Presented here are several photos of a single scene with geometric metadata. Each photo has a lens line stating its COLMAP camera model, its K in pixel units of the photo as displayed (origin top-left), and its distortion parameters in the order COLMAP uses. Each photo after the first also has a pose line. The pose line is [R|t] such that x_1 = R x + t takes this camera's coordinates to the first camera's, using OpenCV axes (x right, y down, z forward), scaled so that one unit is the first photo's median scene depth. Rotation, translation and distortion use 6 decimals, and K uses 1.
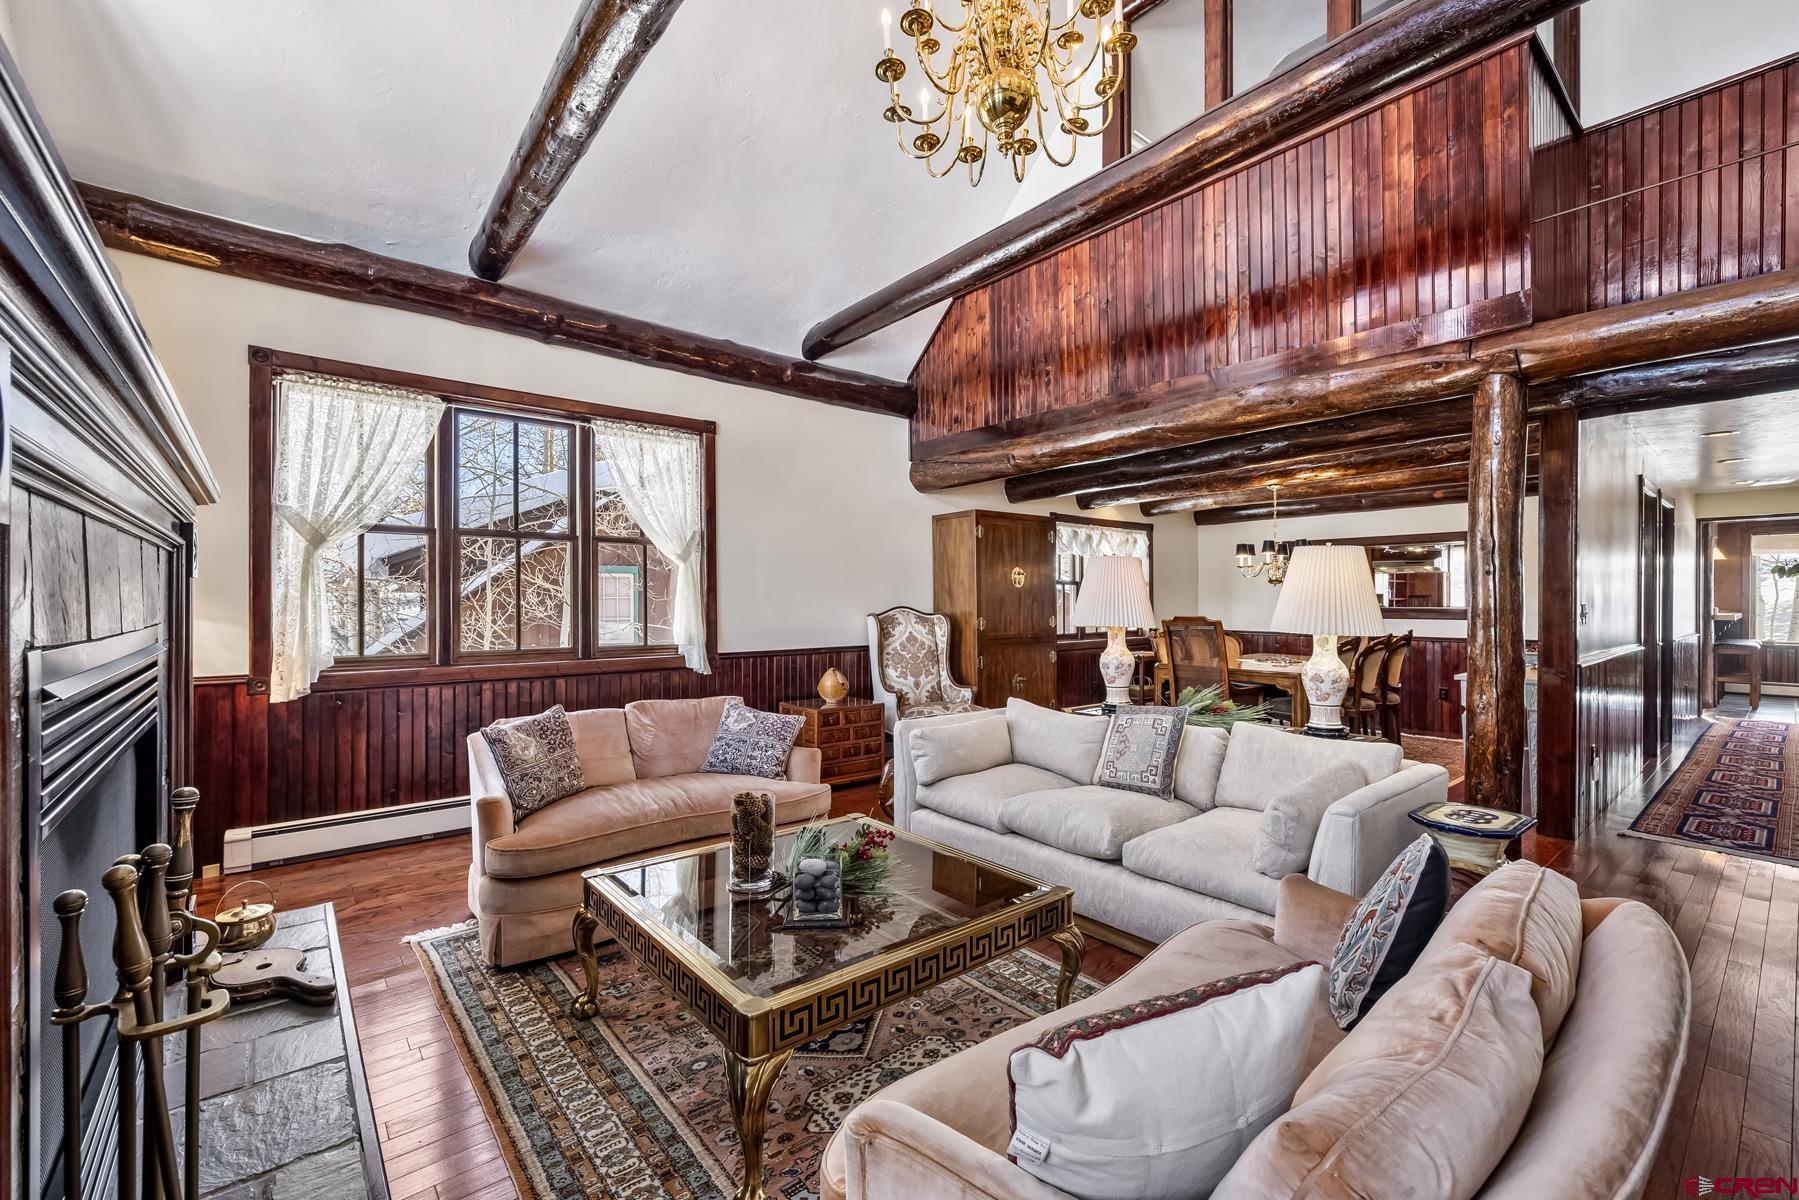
lens RADIAL K [[755.7, 0, 892.7], [0, 755.7, 599.2], [0, 0, 1]] dist [-0.001180, 0.000291]
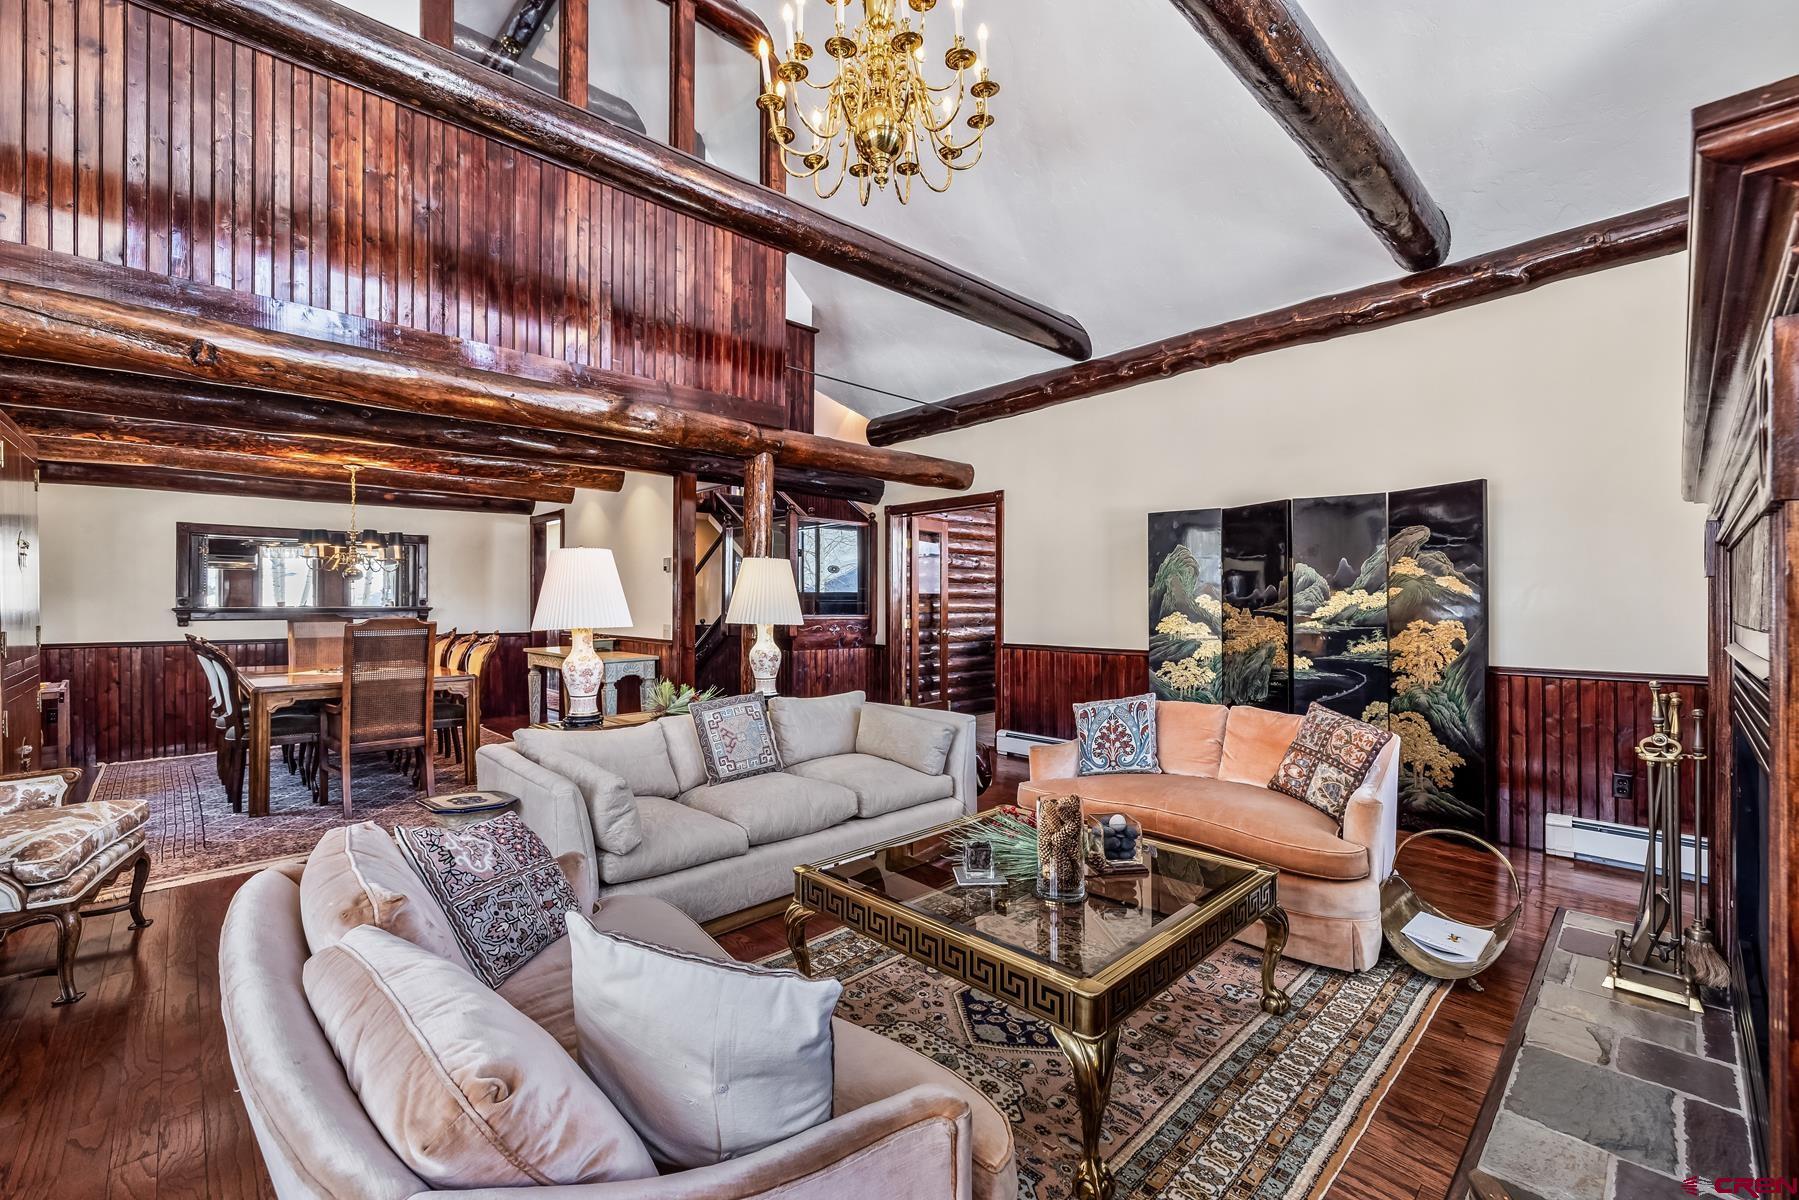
lens RADIAL K [[755.7, 0, 891.8], [0, 755.7, 602.4], [0, 0, 1]] dist [-0.001180, 0.000291]
pose [[-0.077675, 0.002670, 0.996975, -1.198509], [-0.003620, 0.999989, -0.002960, 0.013421], [-0.996972, -0.003839, -0.077664, 1.376591]]
